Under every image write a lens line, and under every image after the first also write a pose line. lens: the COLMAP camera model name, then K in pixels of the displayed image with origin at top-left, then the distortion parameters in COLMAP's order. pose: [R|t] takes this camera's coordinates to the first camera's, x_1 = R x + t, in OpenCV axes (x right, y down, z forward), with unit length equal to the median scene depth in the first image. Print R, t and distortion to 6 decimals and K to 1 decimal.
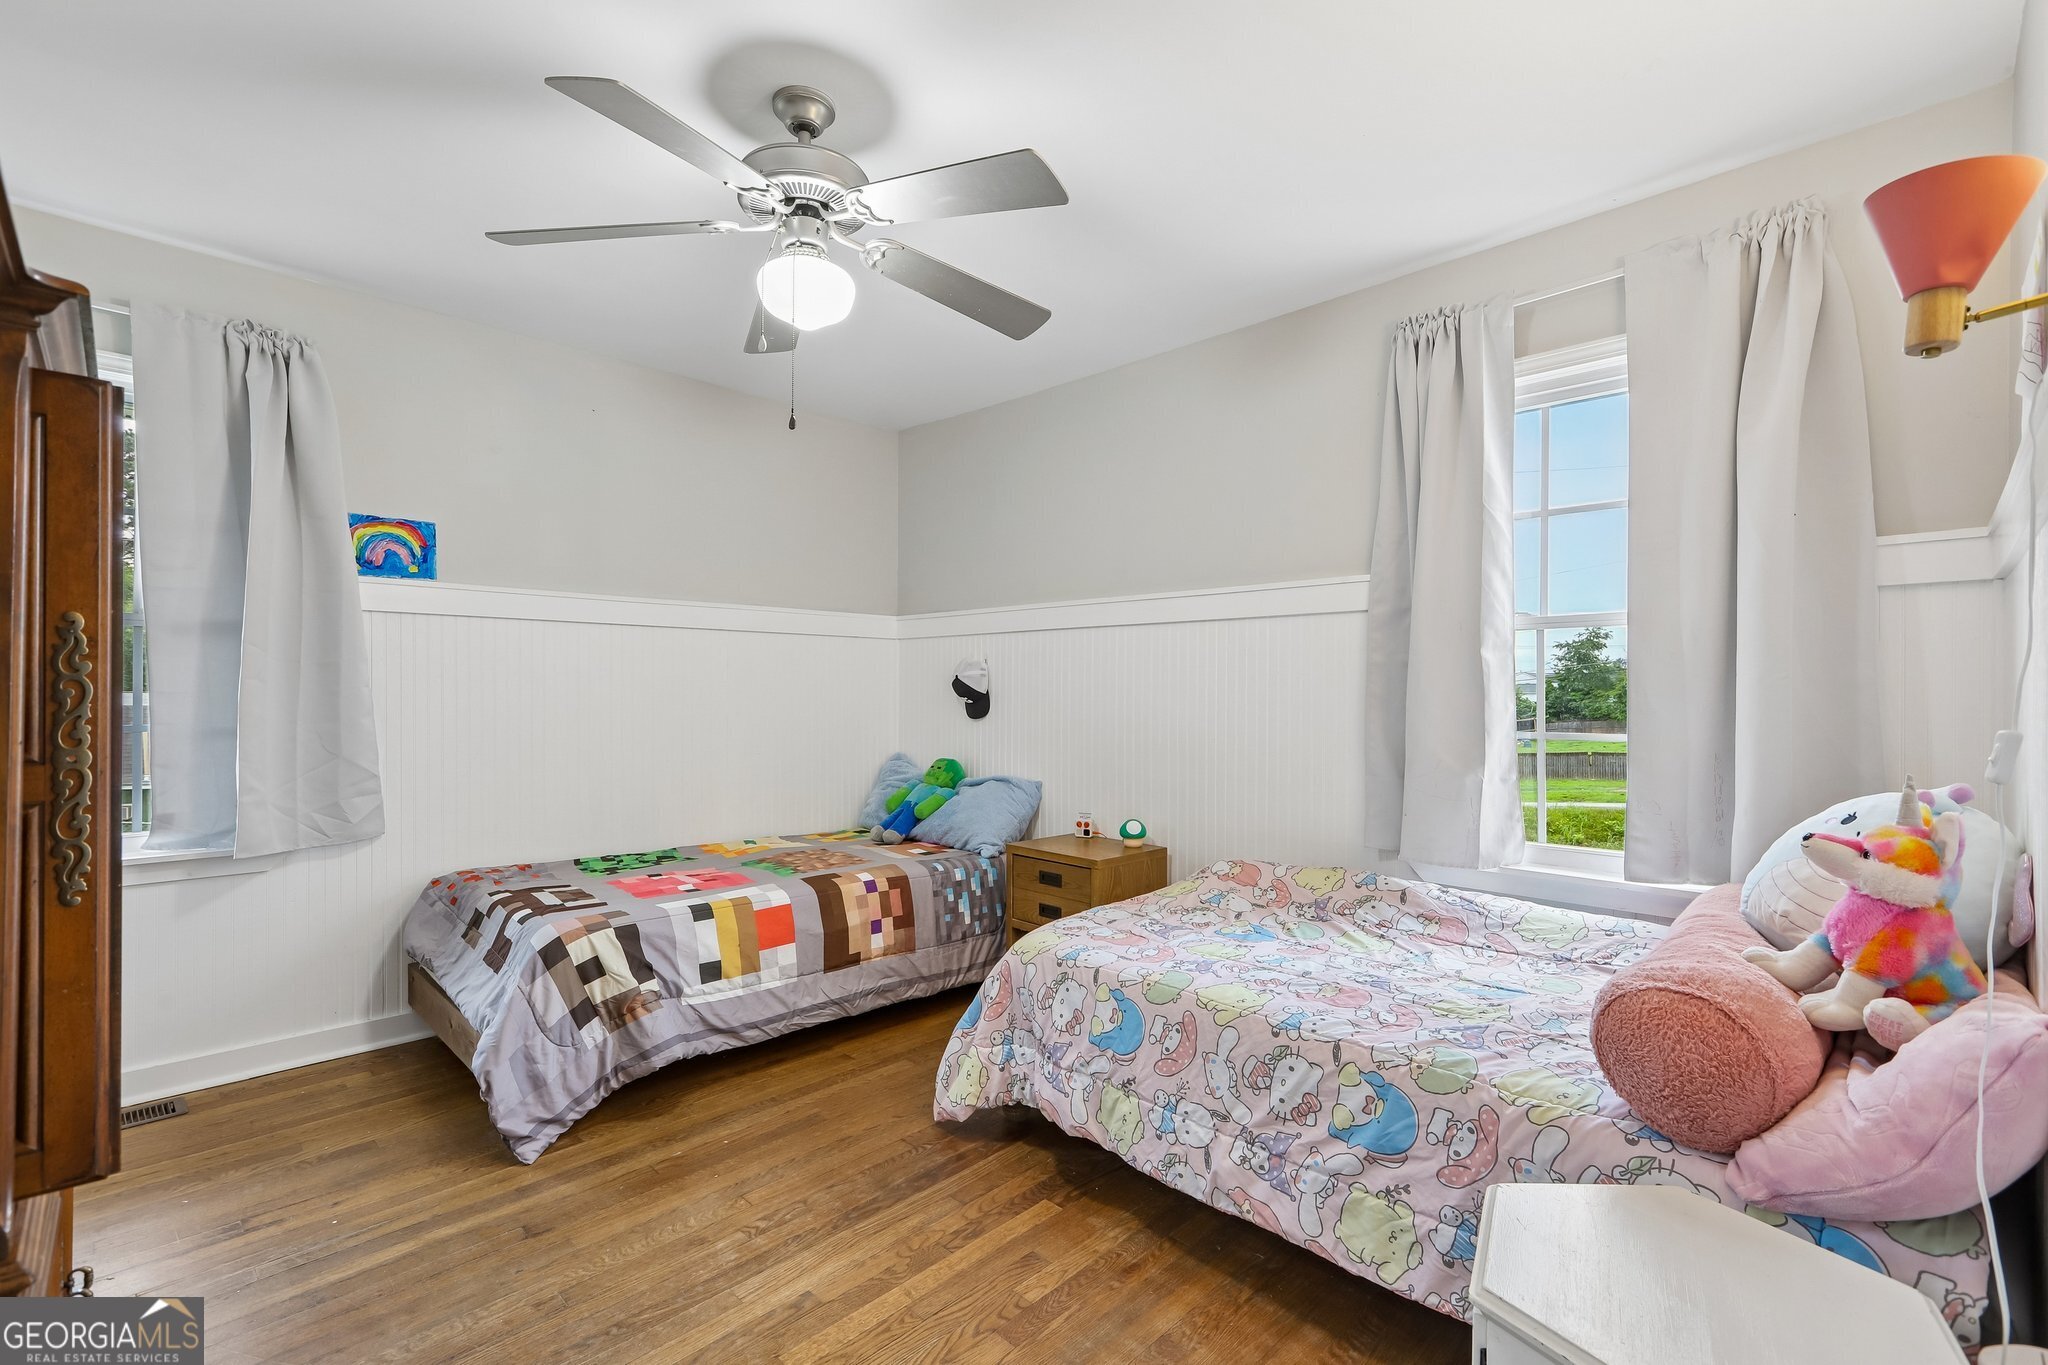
lens RADIAL K [[917.1, 0, 1024.0], [0, 917.1, 682.5], [0, 0, 1]] dist [-0.000801, -0.000076]
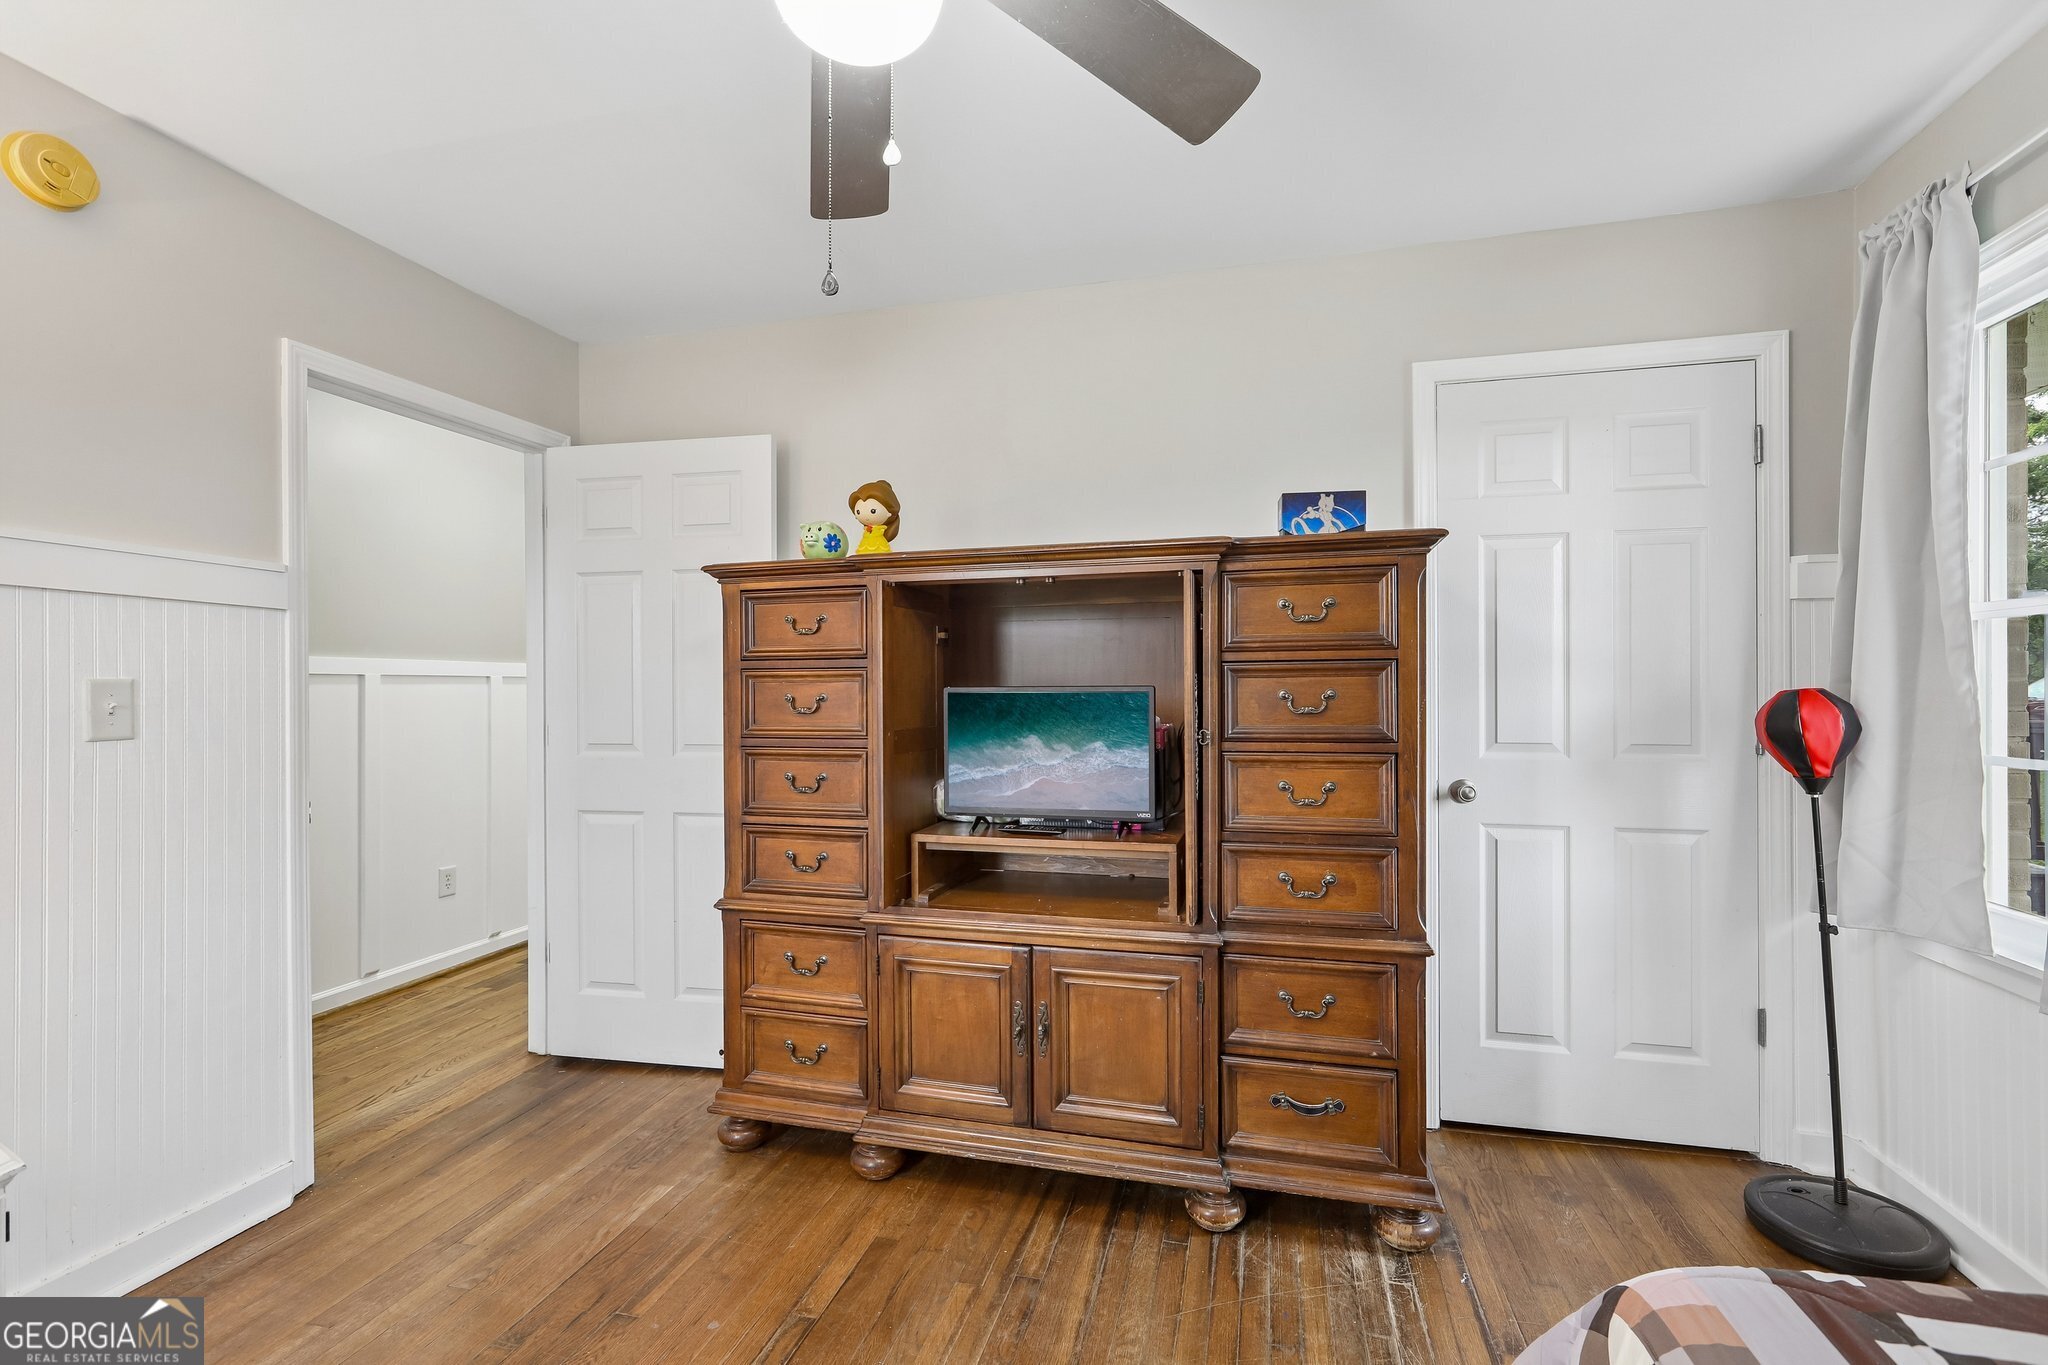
lens RADIAL K [[917.1, 0, 1024.0], [0, 917.1, 682.5], [0, 0, 1]] dist [-0.000801, -0.000076]
pose [[-0.862787, -0.004575, -0.505547, -0.048881], [0.005641, 0.999810, -0.018675, -0.001987], [0.505536, -0.018964, -0.862597, 1.511167]]
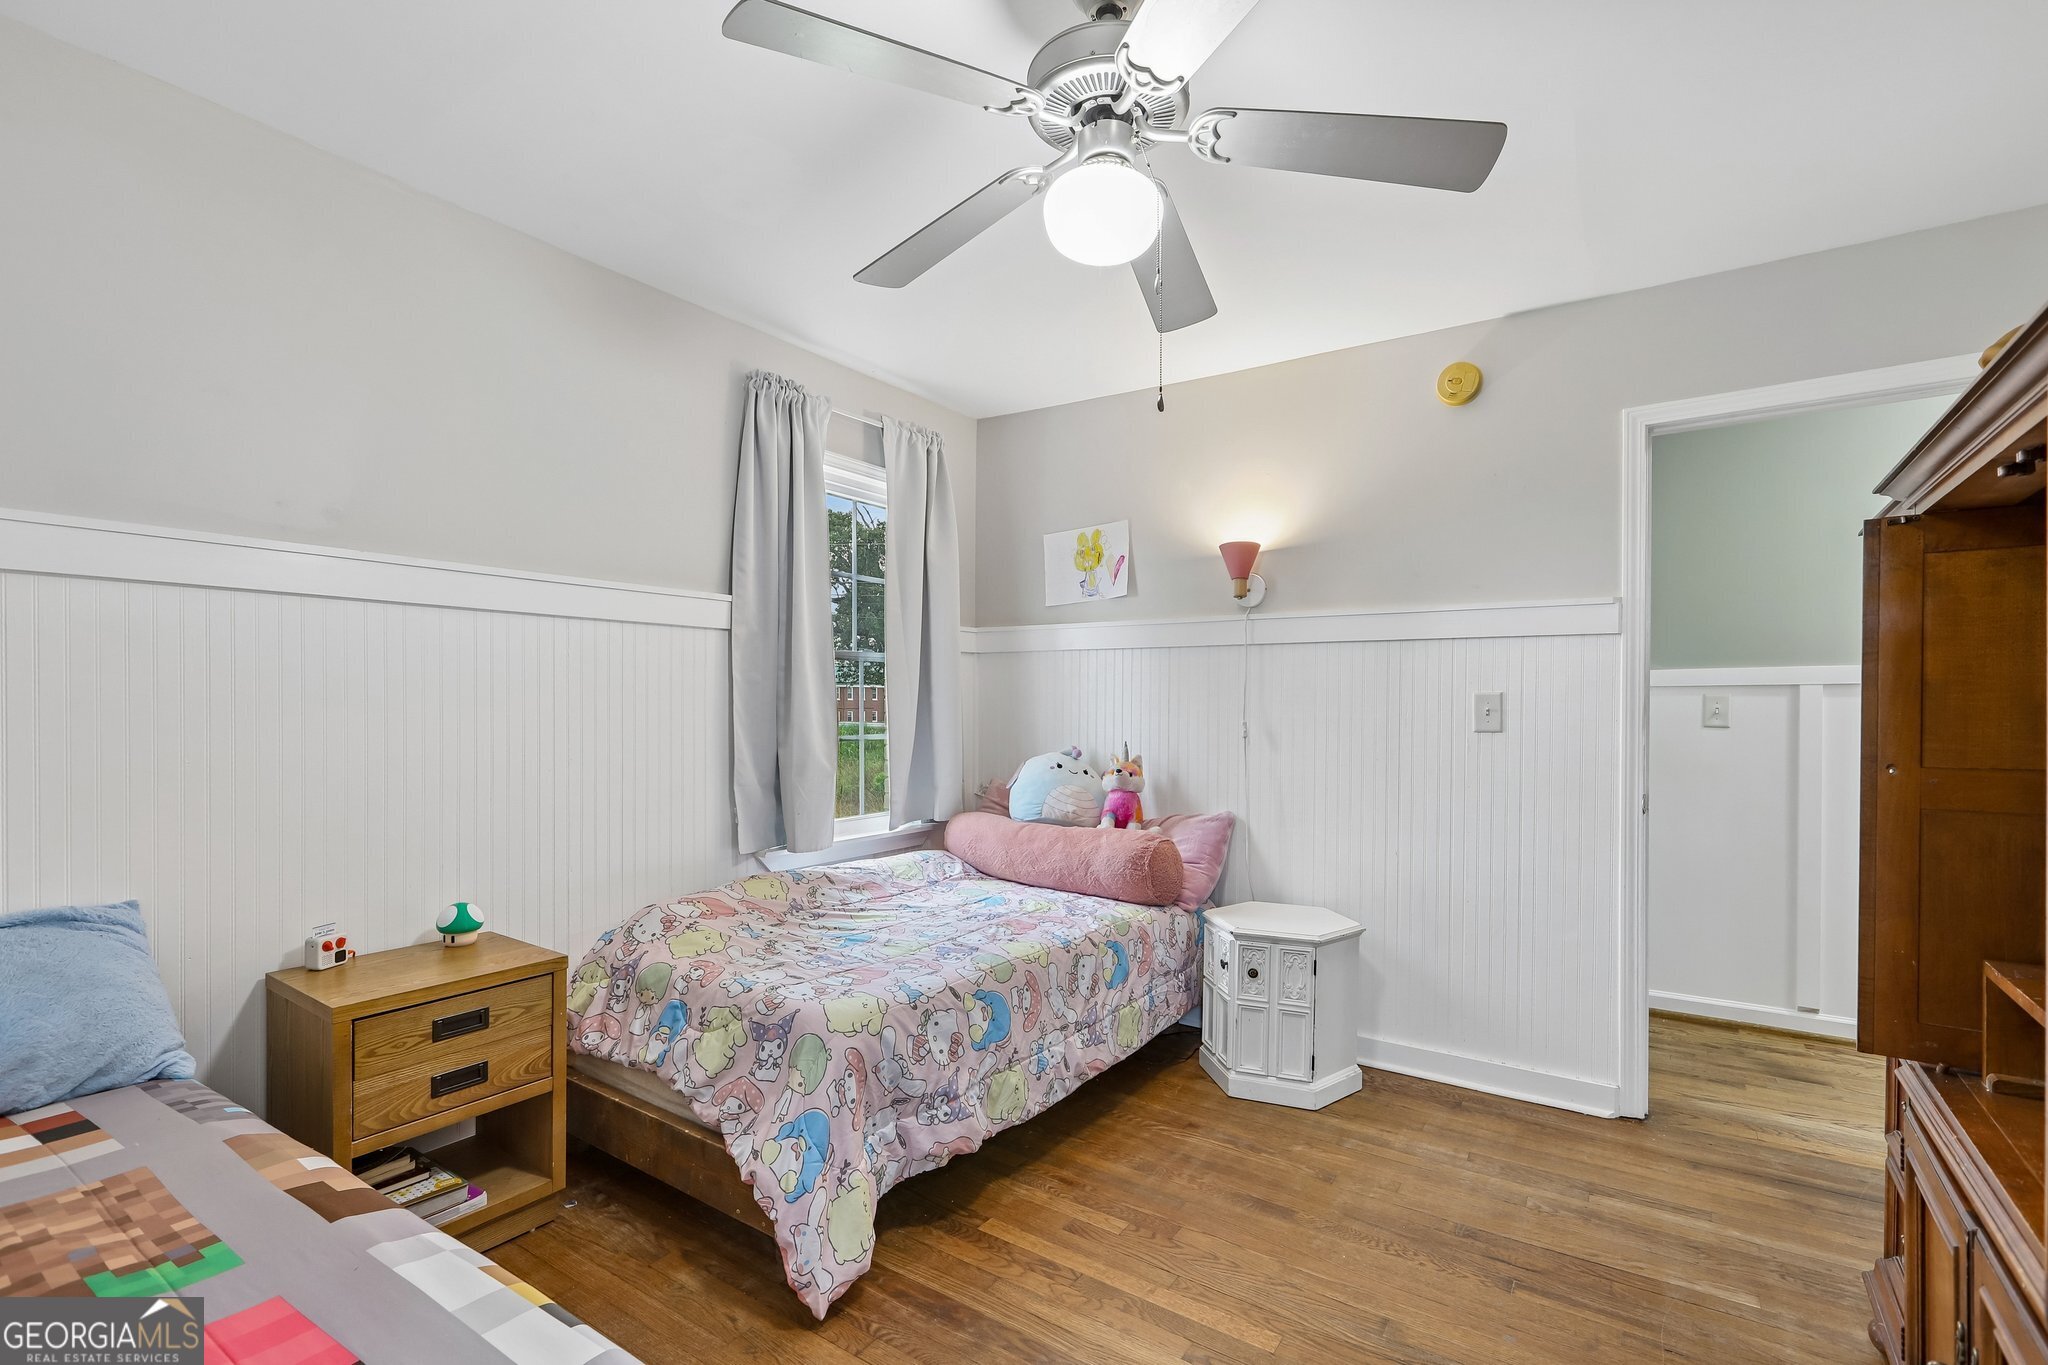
lens RADIAL K [[926.4, 0, 1036.6], [0, 926.4, 702.4], [0, 0, 1]] dist [-0.000052, -0.000043]
pose [[-0.192176, -0.004248, 0.981351, -1.021536], [-0.014669, 0.999891, 0.001456, -0.003816], [-0.981251, -0.014115, -0.192218, 1.206904]]
